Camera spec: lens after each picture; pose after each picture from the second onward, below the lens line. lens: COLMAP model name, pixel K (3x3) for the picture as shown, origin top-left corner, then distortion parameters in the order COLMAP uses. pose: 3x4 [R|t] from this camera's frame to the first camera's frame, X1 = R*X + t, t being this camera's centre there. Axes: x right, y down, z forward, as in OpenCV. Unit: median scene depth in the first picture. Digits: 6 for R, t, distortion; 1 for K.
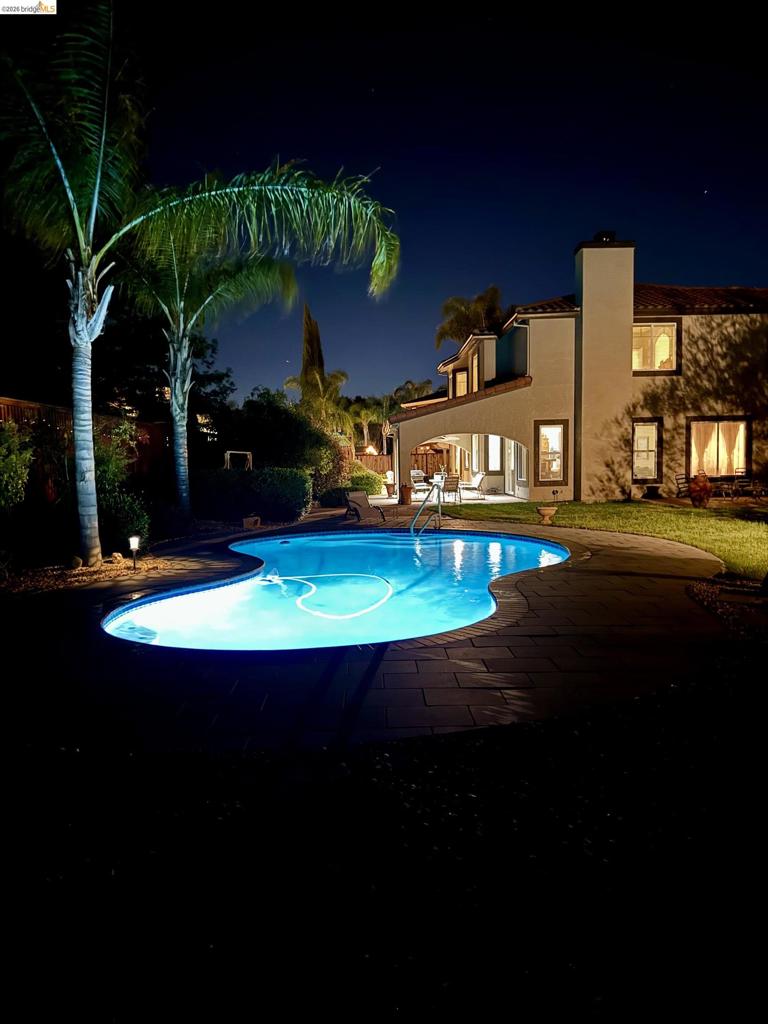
lens RADIAL K [[709.5, 0, 384.0], [0, 709.5, 512.0], [0, 0, 1]] dist [0.077130, -0.219878]
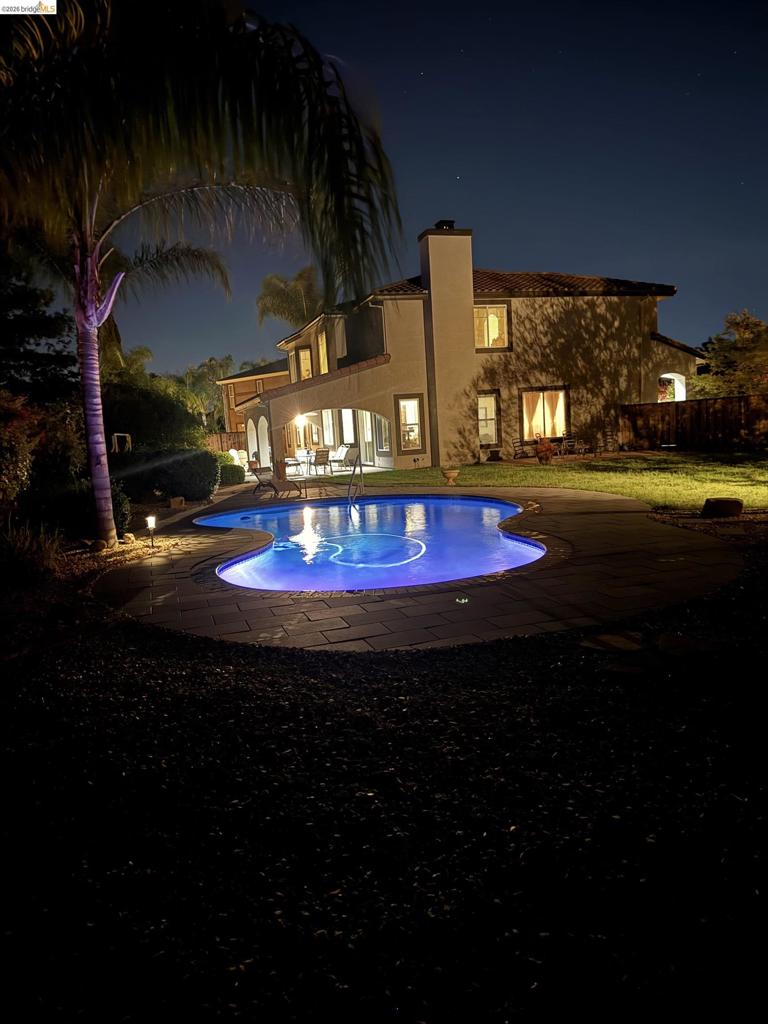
lens RADIAL K [[709.5, 0, 384.0], [0, 709.5, 512.0], [0, 0, 1]] dist [0.077130, -0.219878]
pose [[0.954413, -0.074191, 0.289123, -0.128388], [0.064540, 0.996997, 0.042788, 0.002371], [-0.291430, -0.022178, 0.956335, -0.035548]]
